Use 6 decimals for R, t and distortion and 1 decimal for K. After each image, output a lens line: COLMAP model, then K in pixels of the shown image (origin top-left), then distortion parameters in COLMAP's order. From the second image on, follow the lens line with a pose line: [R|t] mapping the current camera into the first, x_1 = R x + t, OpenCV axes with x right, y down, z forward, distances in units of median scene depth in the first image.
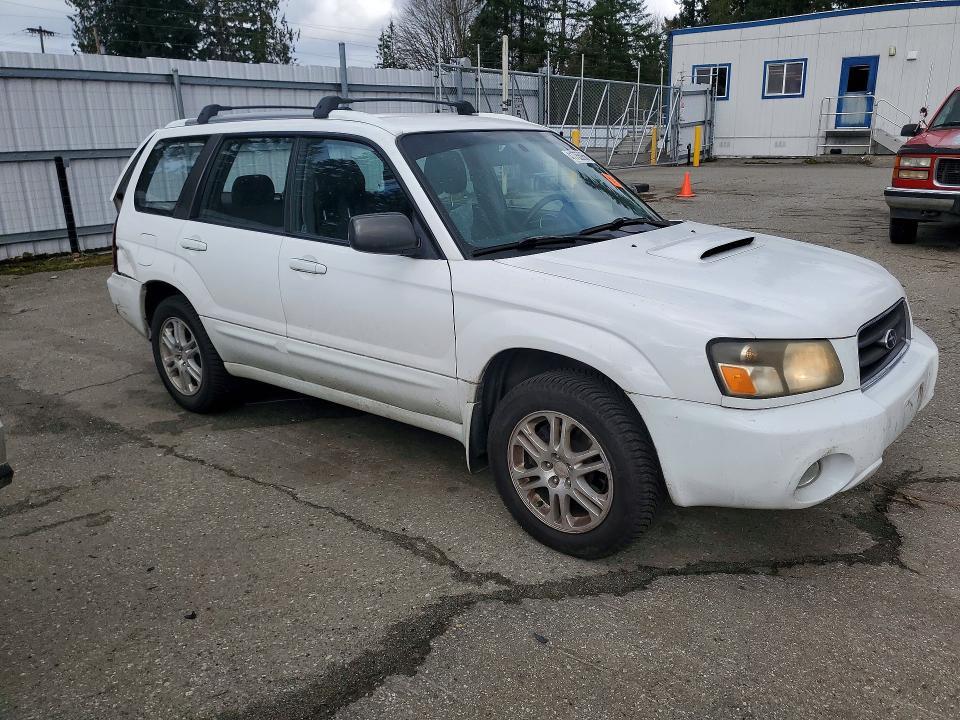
lens RADIAL K [[782.4, 0, 480.0], [0, 782.4, 360.0], [0, 0, 1]] dist [0.049420, 0.002022]
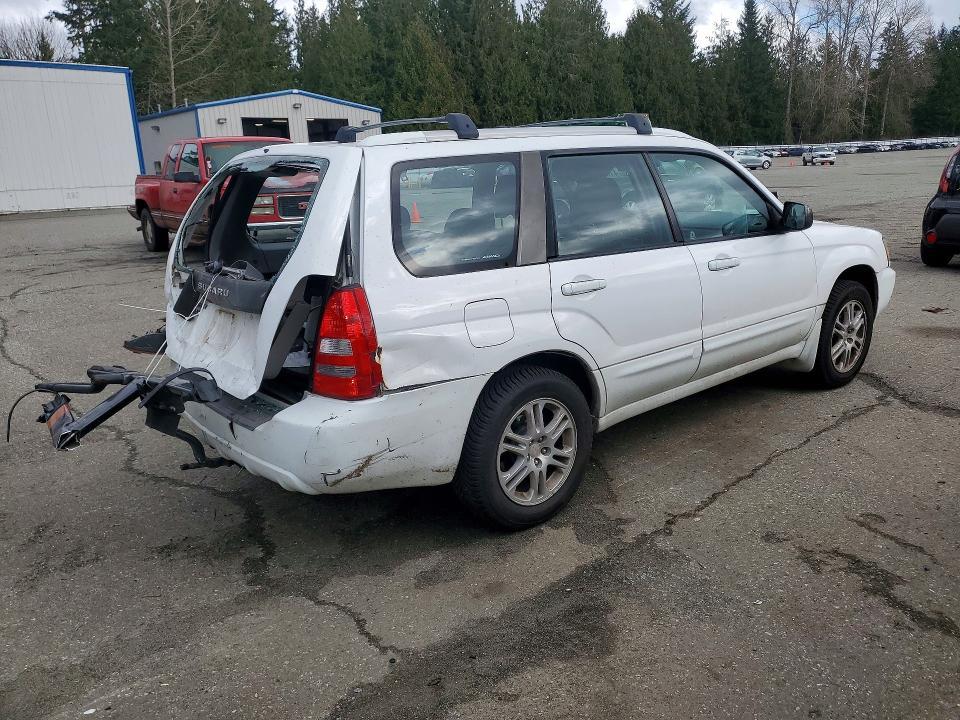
lens RADIAL K [[782.4, 0, 480.0], [0, 782.4, 360.0], [0, 0, 1]] dist [0.049420, 0.002022]
pose [[0.140199, -0.228321, 0.963439, -1.138407], [0.305413, 0.935573, 0.177274, -0.244441], [-0.941842, 0.269393, 0.200899, 0.942307]]
